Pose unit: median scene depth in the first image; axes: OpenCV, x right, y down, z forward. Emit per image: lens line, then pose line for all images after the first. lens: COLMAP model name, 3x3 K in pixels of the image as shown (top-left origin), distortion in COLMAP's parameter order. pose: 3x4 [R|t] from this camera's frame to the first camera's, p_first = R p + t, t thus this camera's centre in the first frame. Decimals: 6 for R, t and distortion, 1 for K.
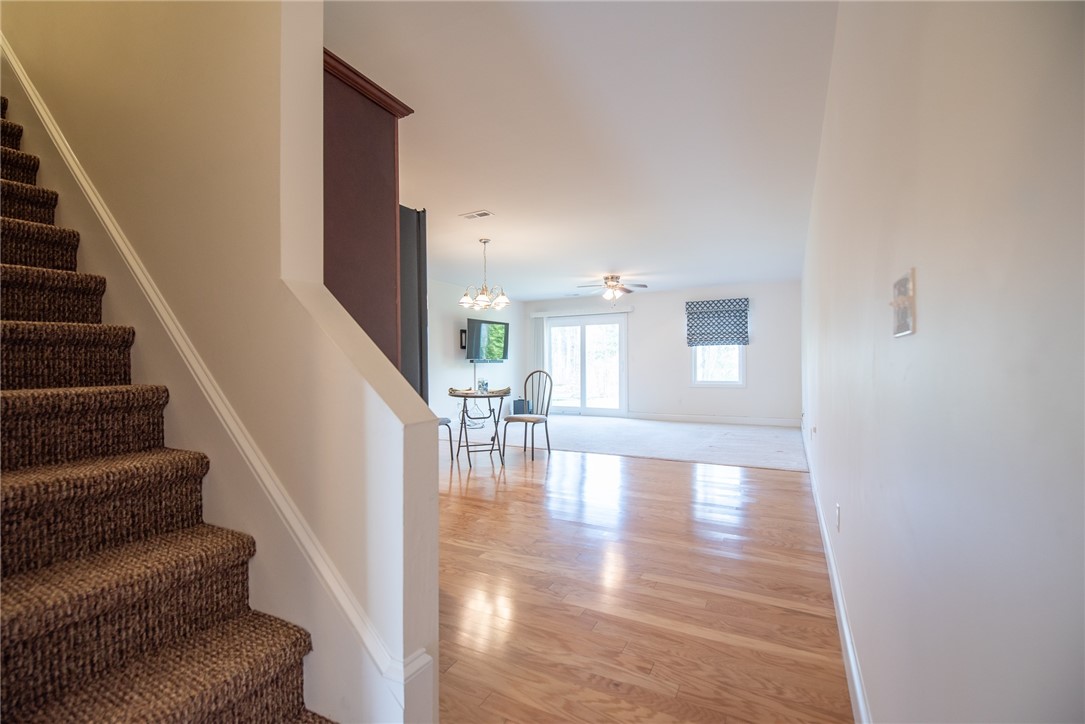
lens RADIAL K [[465.6, 0, 538.8], [0, 465.6, 365.2], [0, 0, 1]] dist [-0.022160, -0.000830]
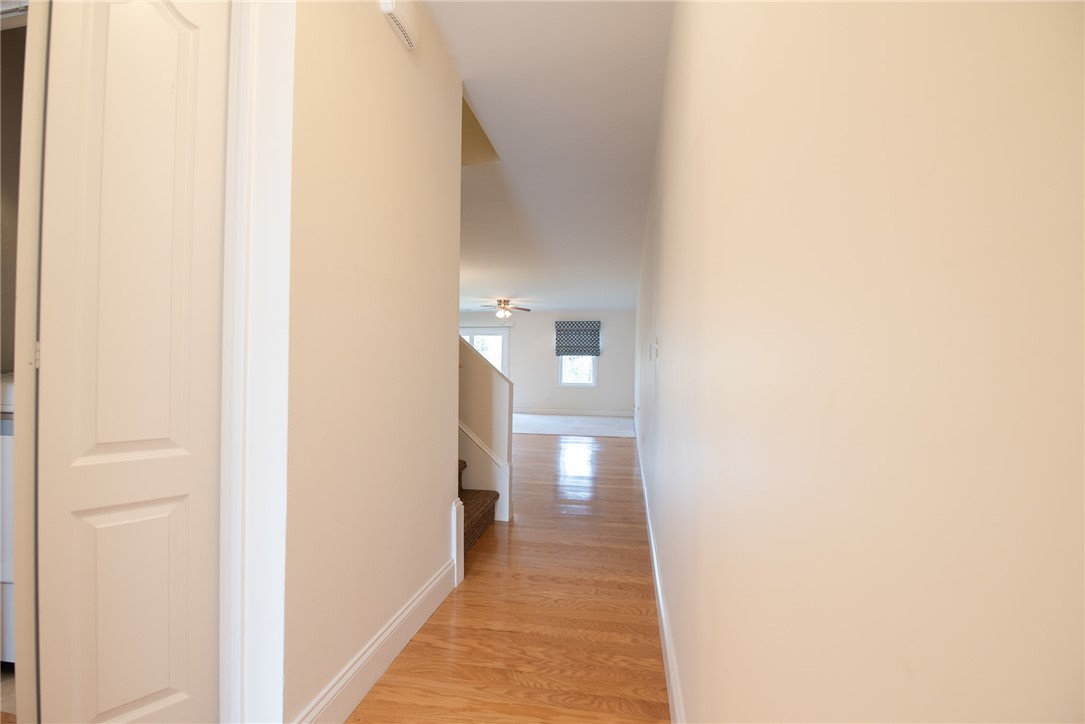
lens RADIAL K [[465.6, 0, 545.4], [0, 465.6, 366.7], [0, 0, 1]] dist [-0.022160, -0.000830]
pose [[0.949523, 0.024928, 0.312706, -0.113306], [-0.022638, 0.999684, -0.010954, 0.003975], [-0.312880, 0.003322, 0.949787, -0.221484]]
